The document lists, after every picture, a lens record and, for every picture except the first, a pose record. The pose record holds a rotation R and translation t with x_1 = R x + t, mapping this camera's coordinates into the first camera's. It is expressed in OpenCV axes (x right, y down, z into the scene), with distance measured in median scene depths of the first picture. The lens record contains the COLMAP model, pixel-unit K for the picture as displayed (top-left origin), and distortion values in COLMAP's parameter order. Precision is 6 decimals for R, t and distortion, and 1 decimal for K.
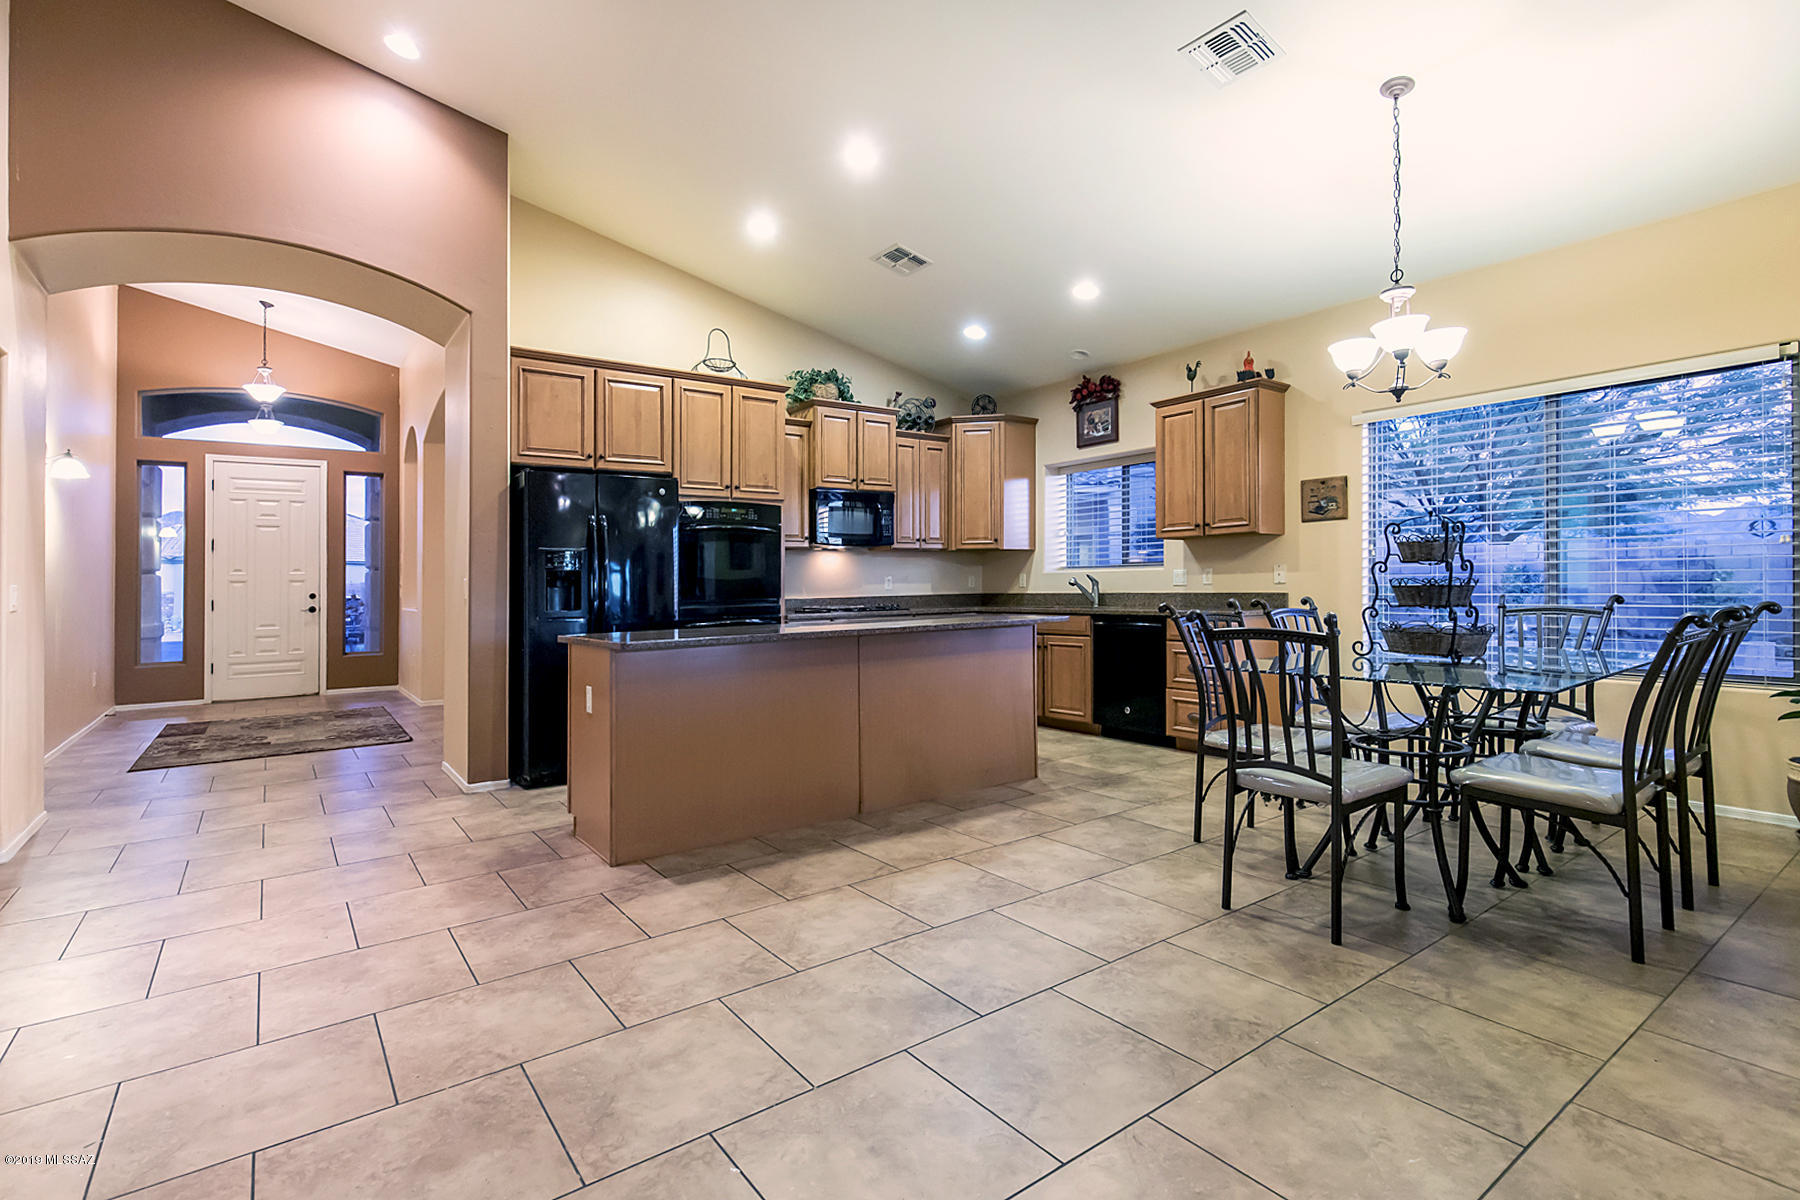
lens RADIAL K [[843.0, 0, 816.3], [0, 843.0, 566.8], [0, 0, 1]] dist [0.006877, 0.000875]
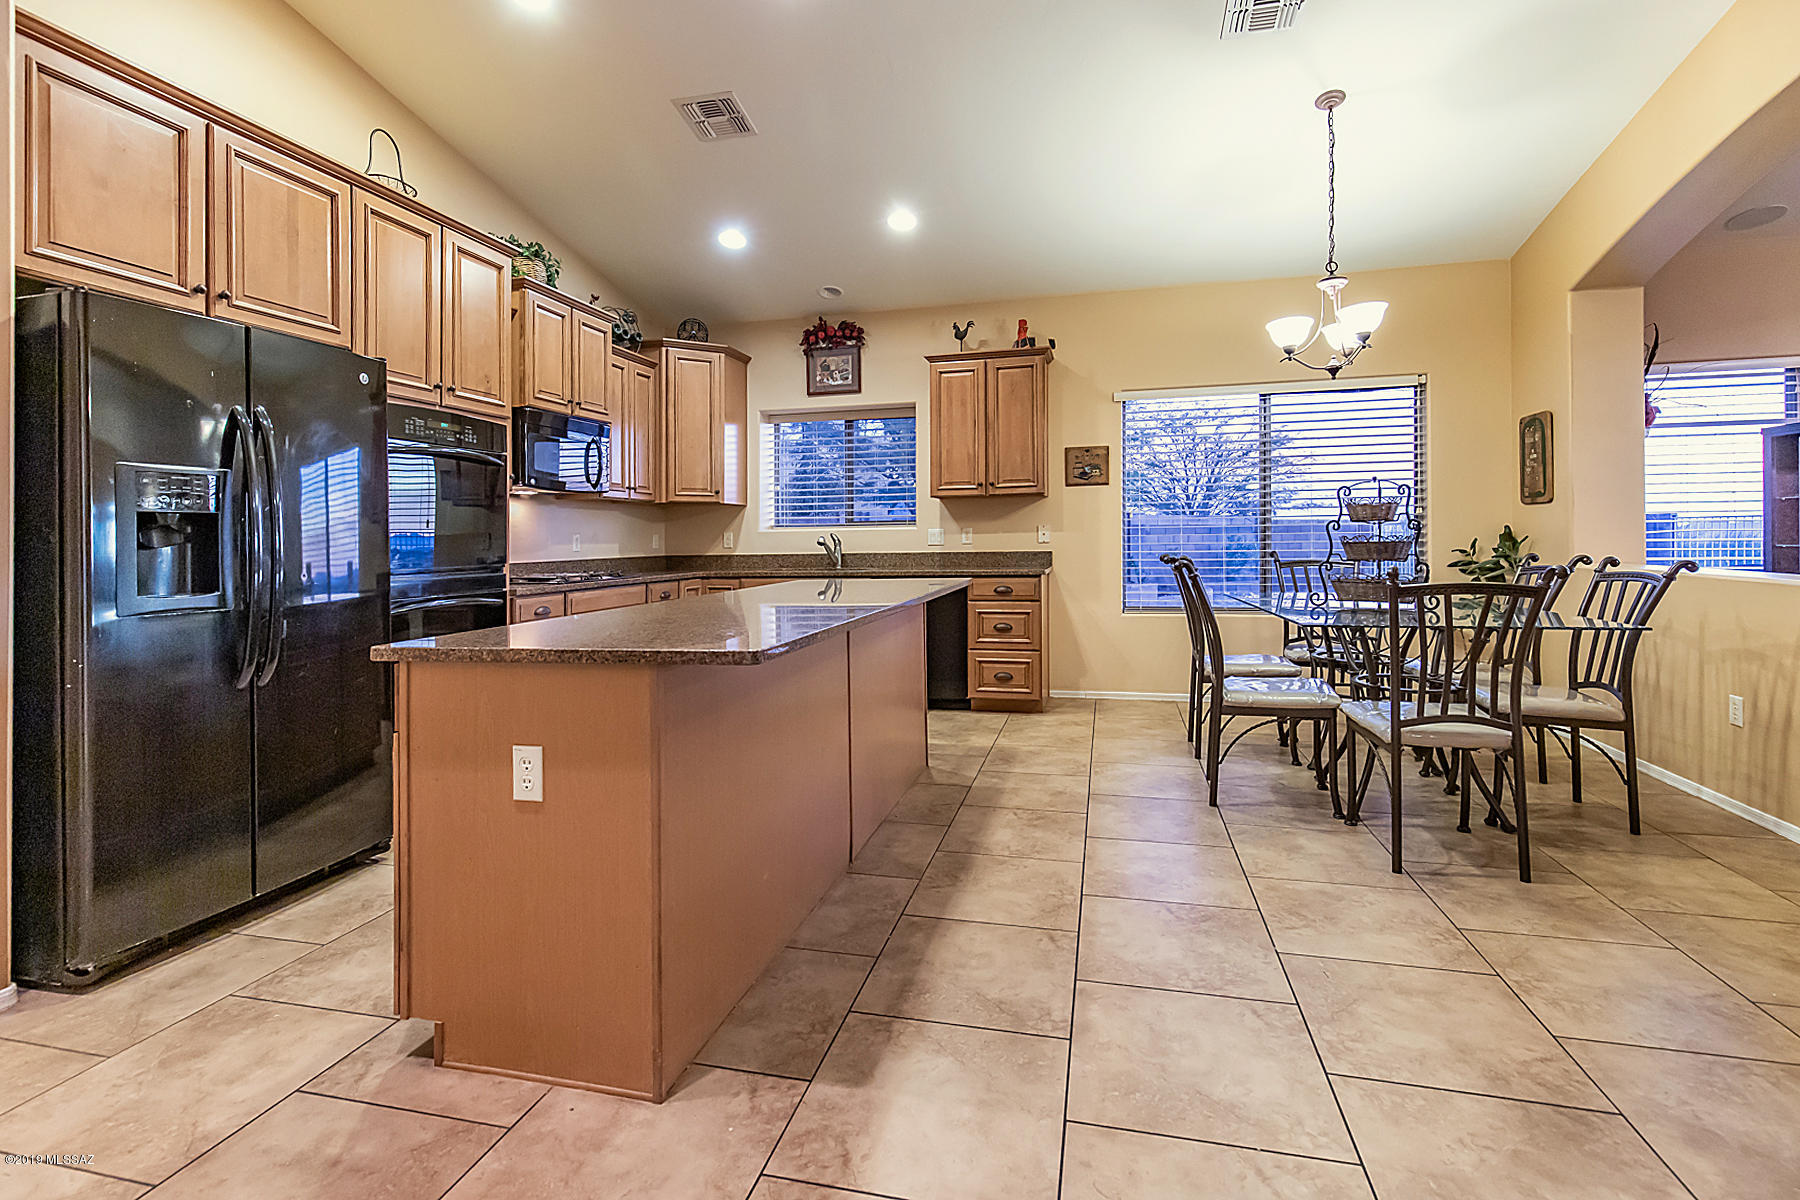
lens RADIAL K [[843.0, 0, 904.6], [0, 843.0, 530.9], [0, 0, 1]] dist [0.006877, 0.000875]
pose [[0.738786, 0.011829, 0.673836, -0.430018], [-0.012484, 0.999915, -0.003866, 0.016109], [-0.673824, -0.005556, 0.738871, 0.481950]]
